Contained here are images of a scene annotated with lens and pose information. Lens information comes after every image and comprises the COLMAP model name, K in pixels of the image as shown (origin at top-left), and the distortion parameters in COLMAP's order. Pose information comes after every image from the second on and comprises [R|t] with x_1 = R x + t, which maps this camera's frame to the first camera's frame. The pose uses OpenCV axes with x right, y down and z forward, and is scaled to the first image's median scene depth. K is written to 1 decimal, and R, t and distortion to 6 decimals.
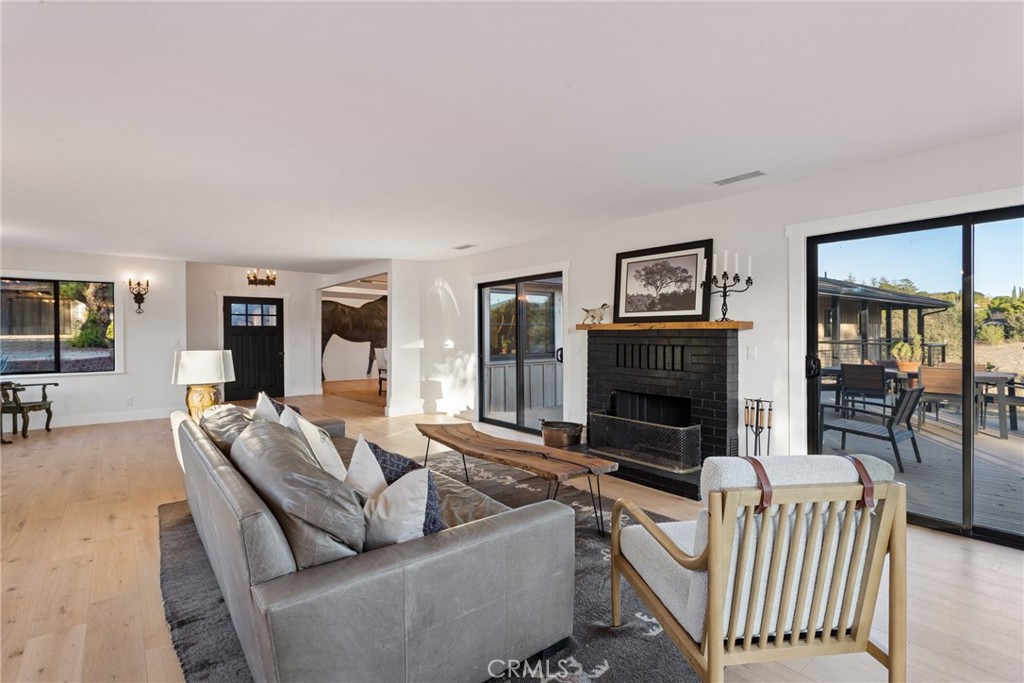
lens RADIAL K [[497.1, 0, 513.3], [0, 497.1, 338.0], [0, 0, 1]] dist [0.033200, 0.000786]
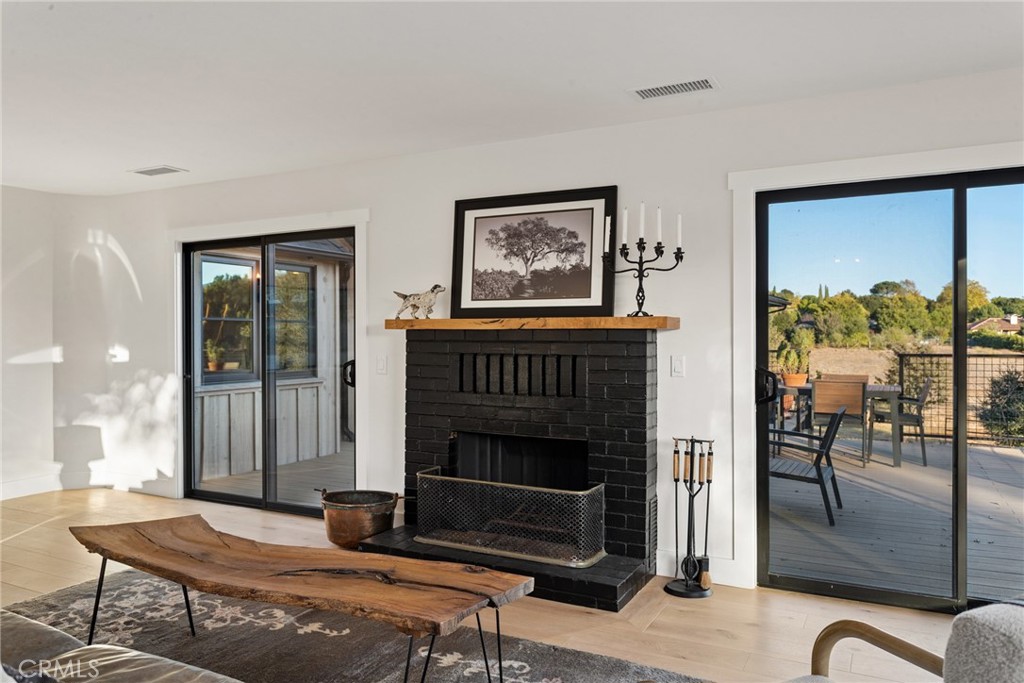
lens RADIAL K [[742.4, 0, 516.7], [0, 742.4, 340.3], [0, 0, 1]] dist [0.017343, 0.005844]
pose [[0.922343, 0.000545, 0.386372, -0.070986], [0.000904, 0.999993, -0.003568, -0.000434], [-0.386372, 0.003640, 0.922336, 0.167373]]
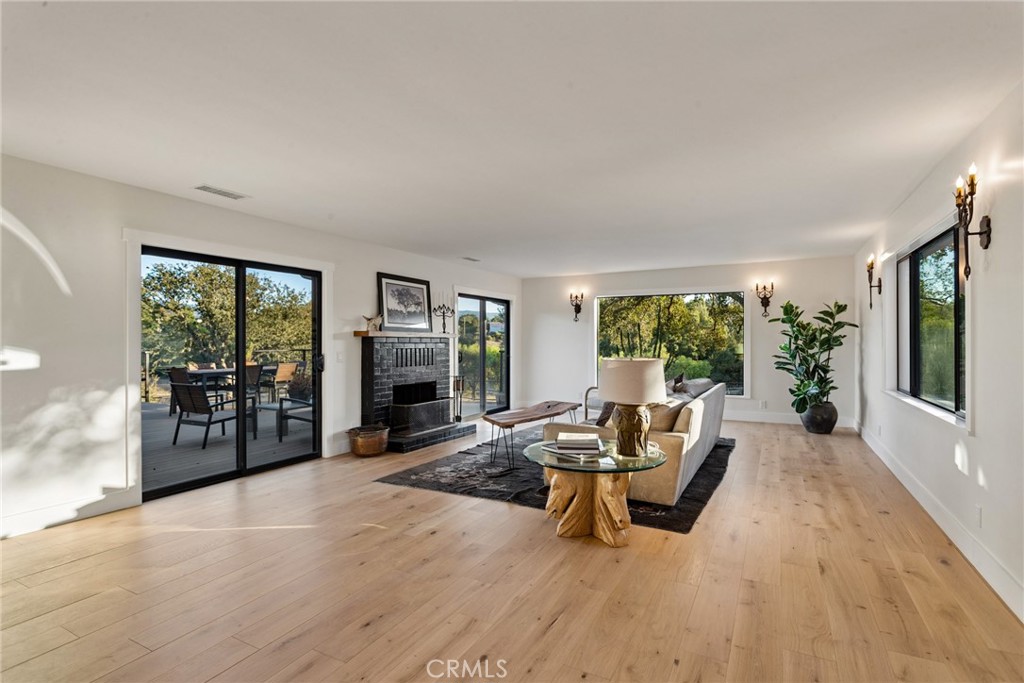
lens RADIAL K [[492.6, 0, 513.6], [0, 492.6, 343.9], [0, 0, 1]] dist [-0.000195, 0.000177]
pose [[-0.398112, 0.001828, 0.917335, -1.047898], [0.016203, 0.999856, 0.005039, -0.000105], [-0.917194, 0.016869, -0.398084, 1.241619]]
